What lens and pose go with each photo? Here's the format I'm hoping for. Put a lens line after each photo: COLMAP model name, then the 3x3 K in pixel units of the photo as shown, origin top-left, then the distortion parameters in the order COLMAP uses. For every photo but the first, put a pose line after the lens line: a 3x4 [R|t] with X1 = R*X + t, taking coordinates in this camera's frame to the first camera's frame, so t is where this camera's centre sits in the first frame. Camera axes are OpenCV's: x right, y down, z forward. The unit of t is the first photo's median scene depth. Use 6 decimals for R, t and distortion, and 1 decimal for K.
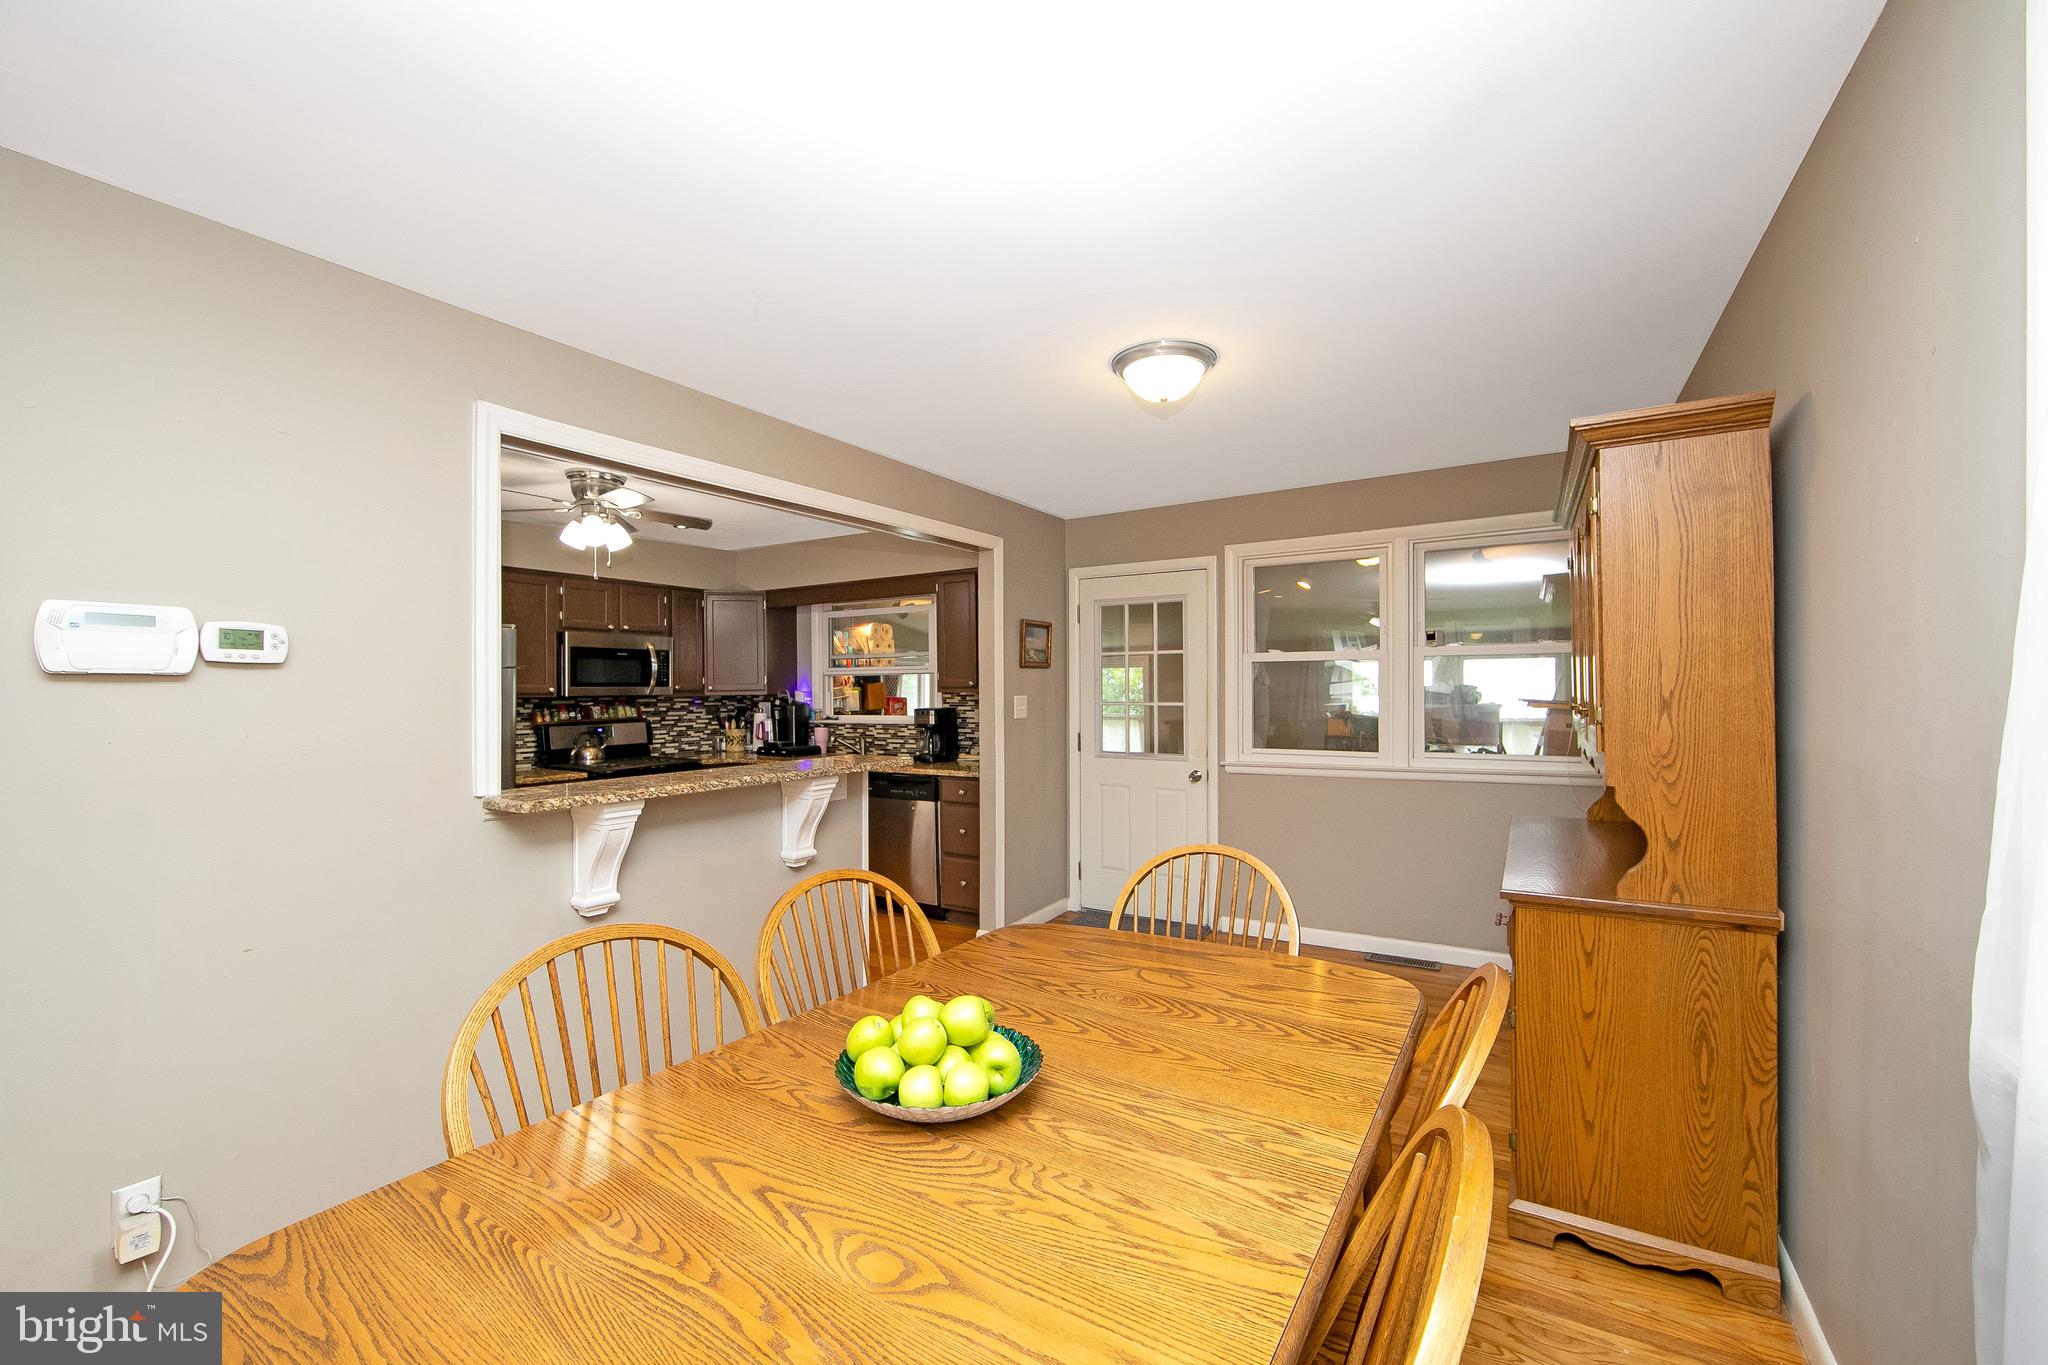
lens RADIAL K [[841.5, 0, 1027.5], [0, 841.5, 665.2], [0, 0, 1]] dist [-0.011075, 0.000196]
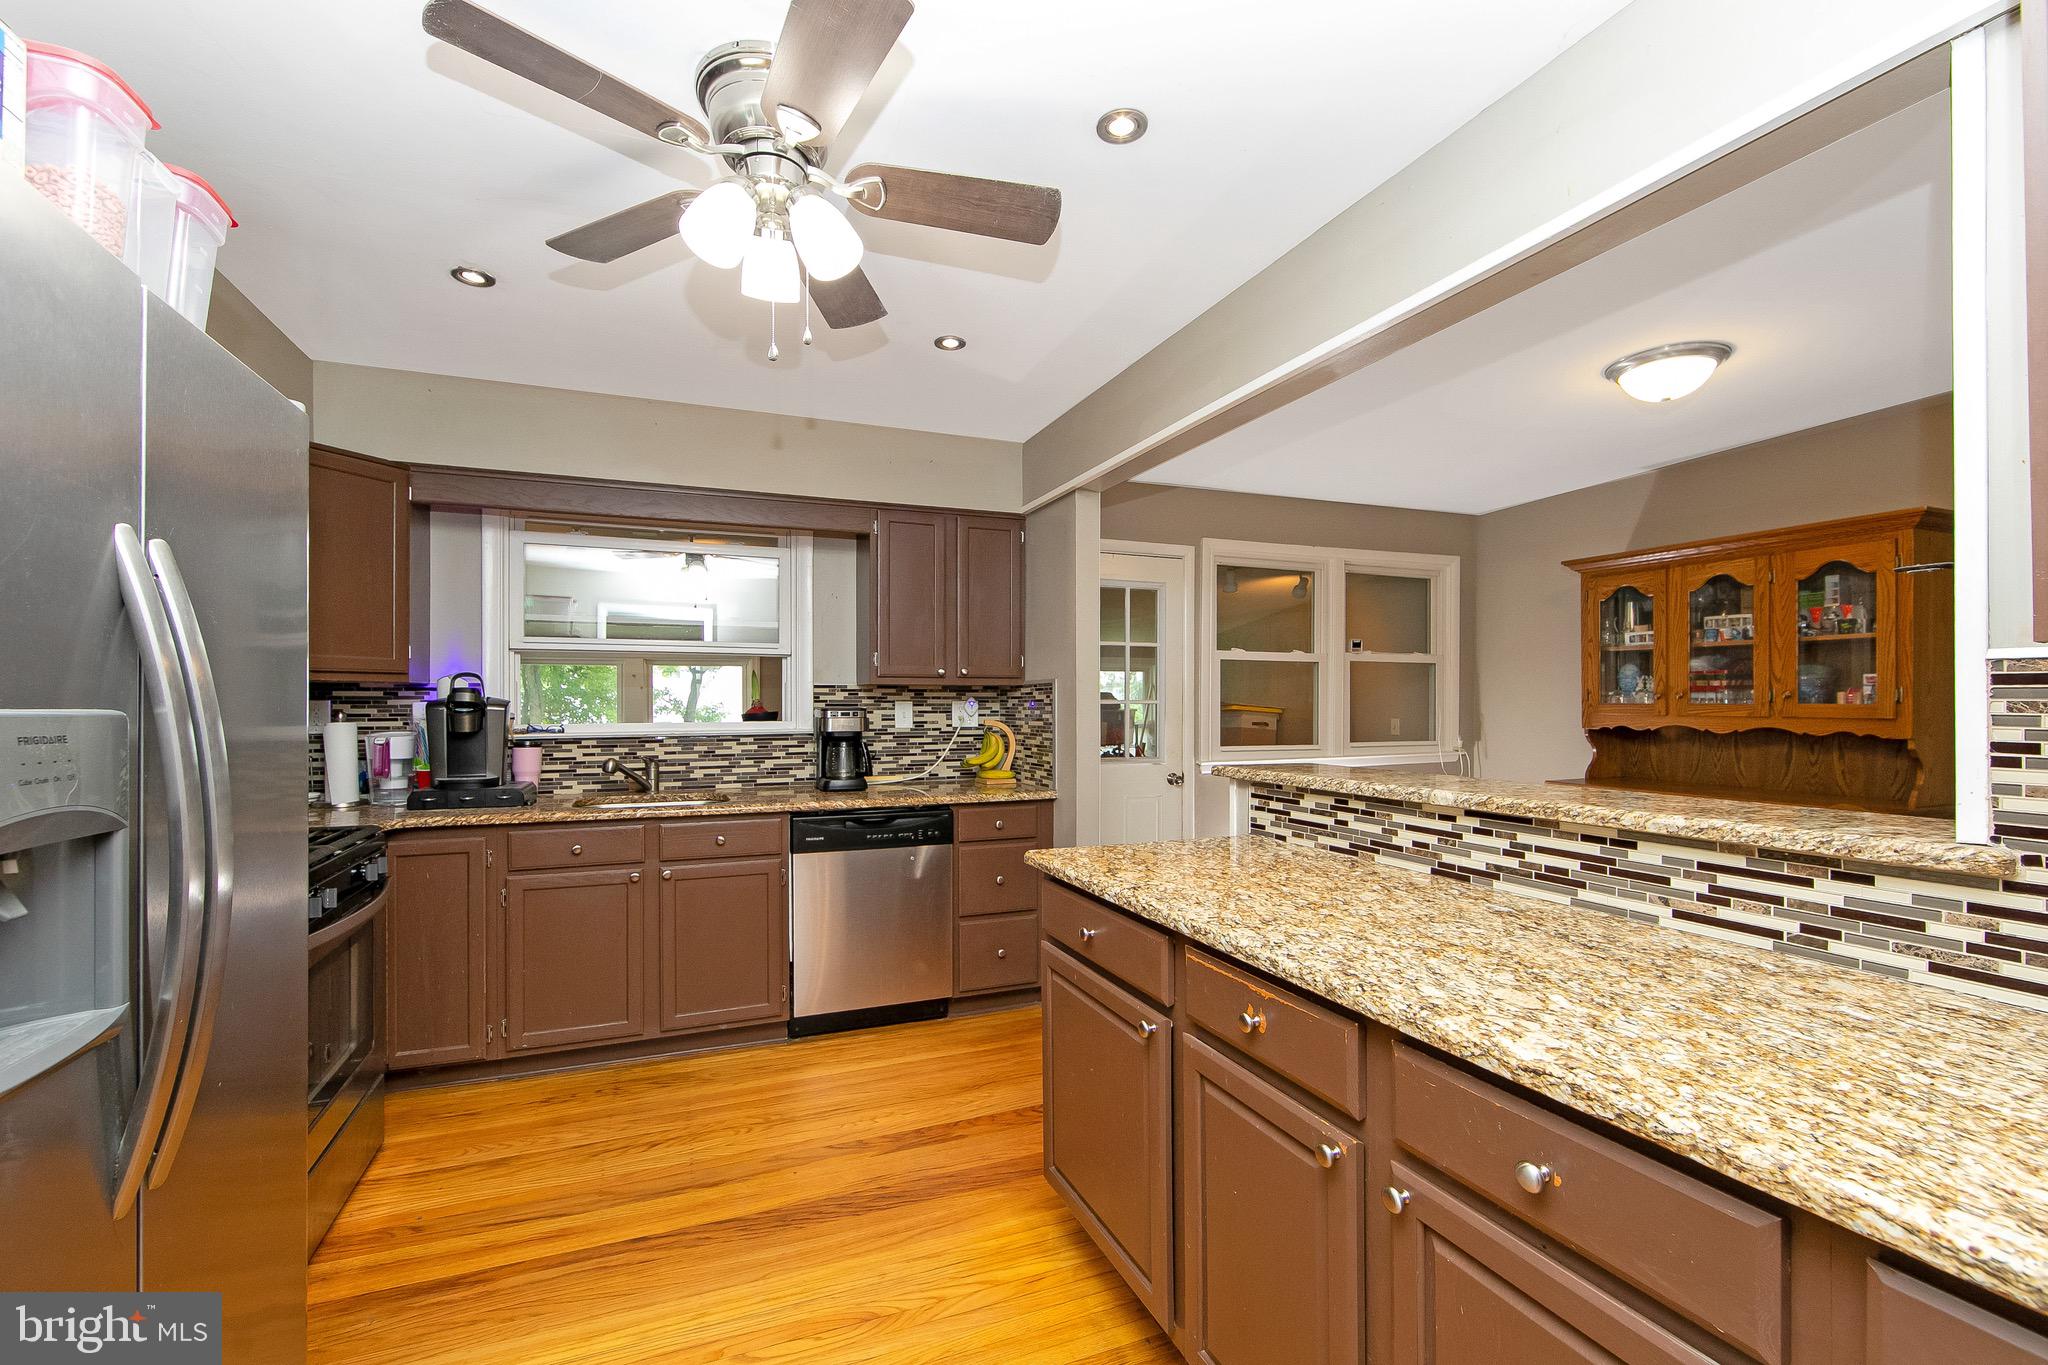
lens RADIAL K [[821.3, 0, 1015.4], [0, 821.3, 703.9], [0, 0, 1]] dist [-0.000451, 0.000025]
pose [[0.599961, 0.008291, 0.799986, -0.478747], [-0.025786, 0.999627, 0.008979, 0.034318], [-0.799614, -0.026015, 0.599951, 0.445962]]
